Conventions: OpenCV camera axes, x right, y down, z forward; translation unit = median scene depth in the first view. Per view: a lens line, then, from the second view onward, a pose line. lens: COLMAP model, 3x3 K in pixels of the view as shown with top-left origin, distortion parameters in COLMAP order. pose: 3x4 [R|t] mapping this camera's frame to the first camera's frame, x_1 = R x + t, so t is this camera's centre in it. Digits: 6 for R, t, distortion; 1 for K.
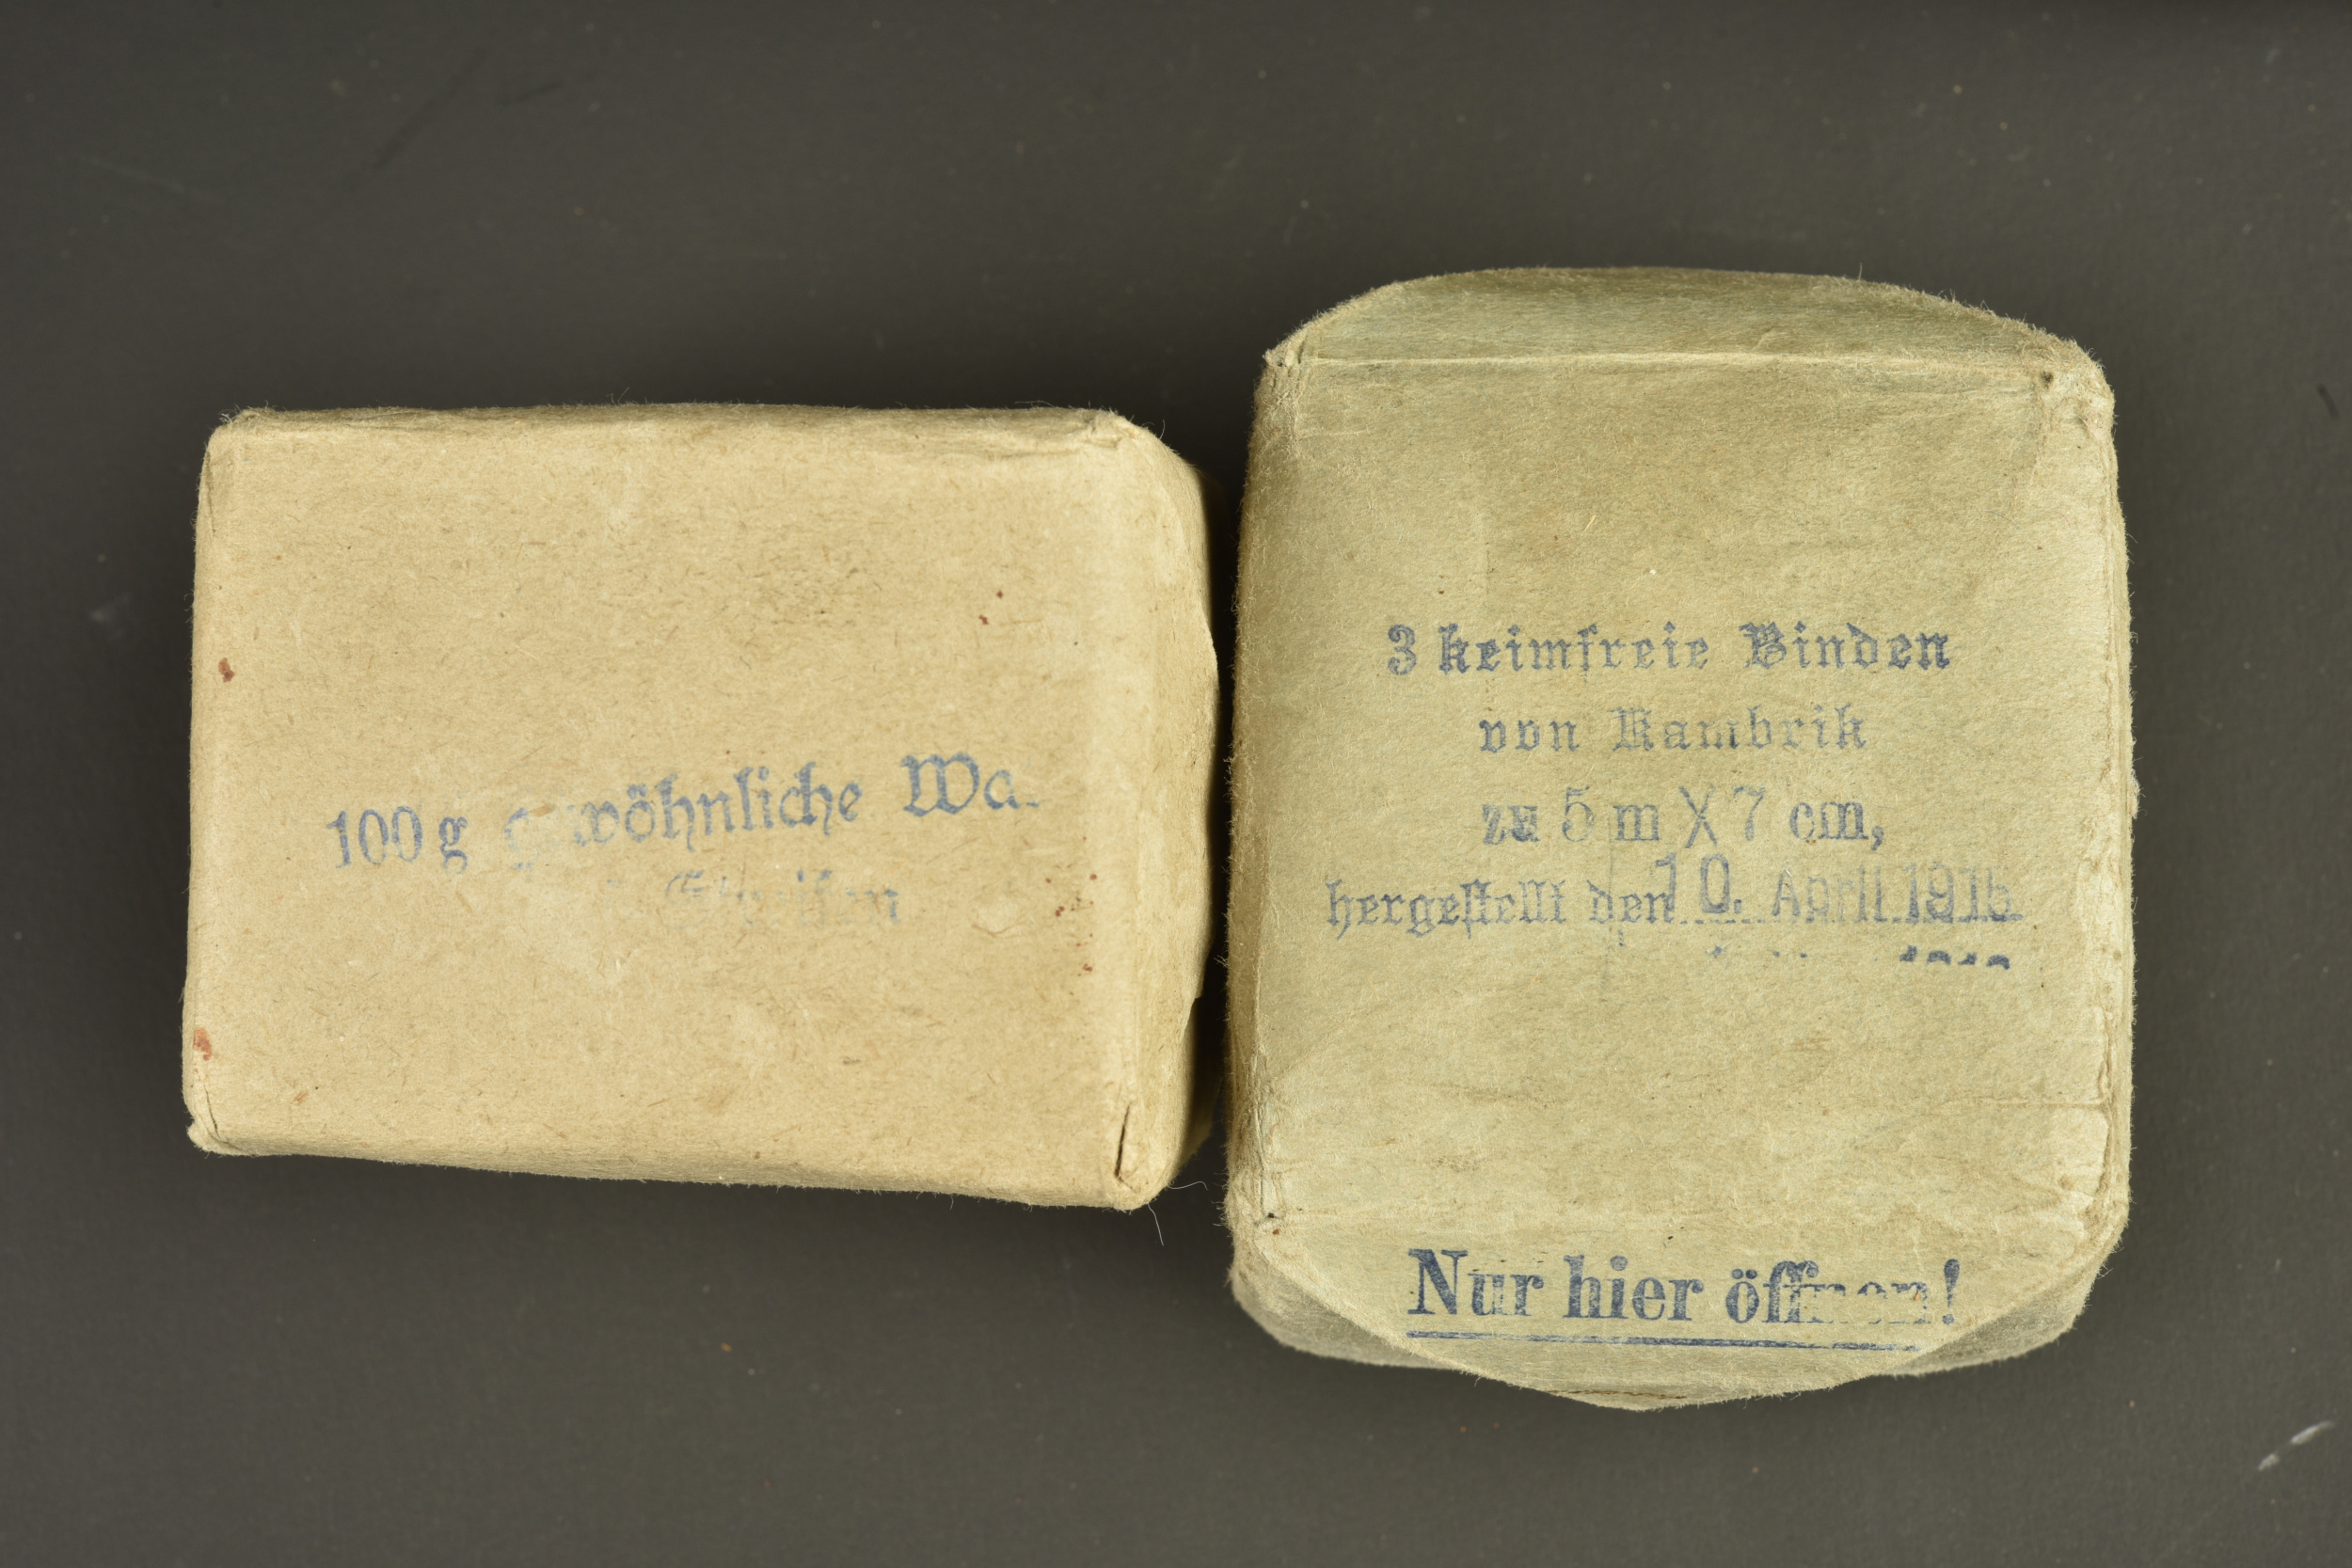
lens RADIAL K [[4059.2, 0, 1176.0], [0, 4059.2, 784.0], [0, 0, 1]] dist [-0.021648, 0.062599]
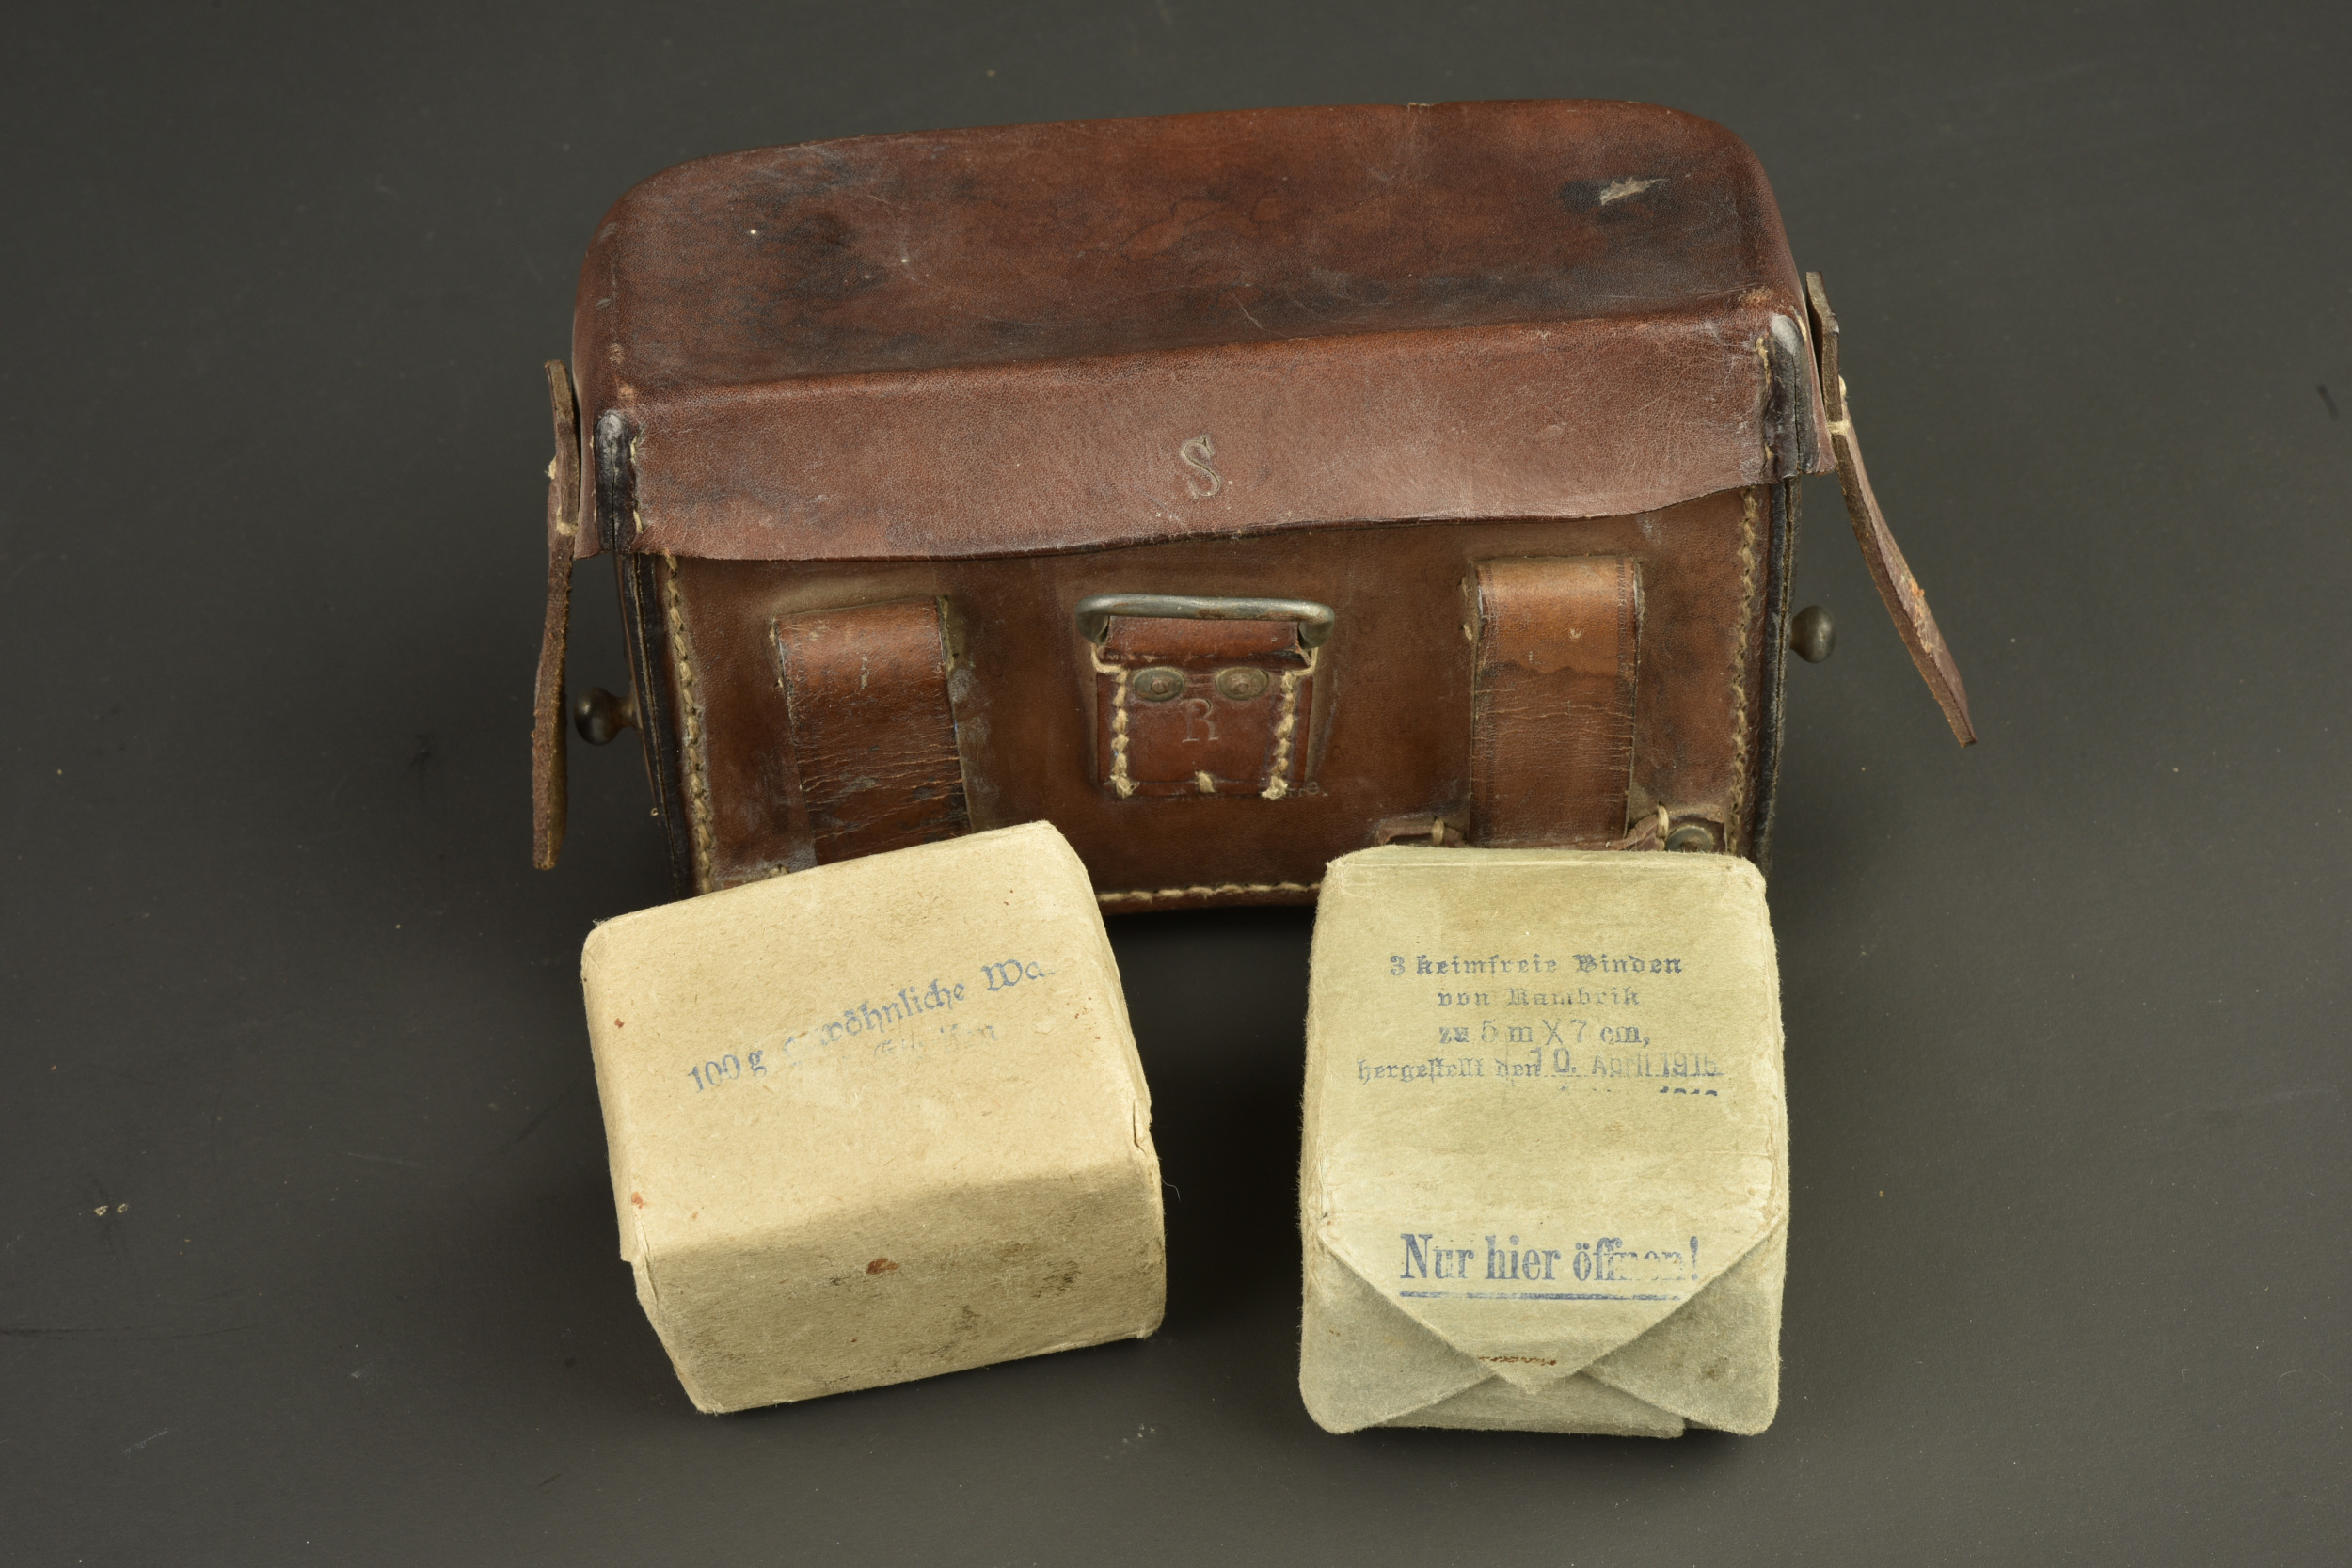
lens RADIAL K [[4059.2, 0, 1176.0], [0, 4059.2, 784.0], [0, 0, 1]] dist [-0.021648, 0.062599]
pose [[0.999469, 0.031463, -0.008475, -0.035702], [-0.030912, 0.833255, -0.552024, 0.967500], [-0.010307, 0.551993, 0.833785, -0.652787]]
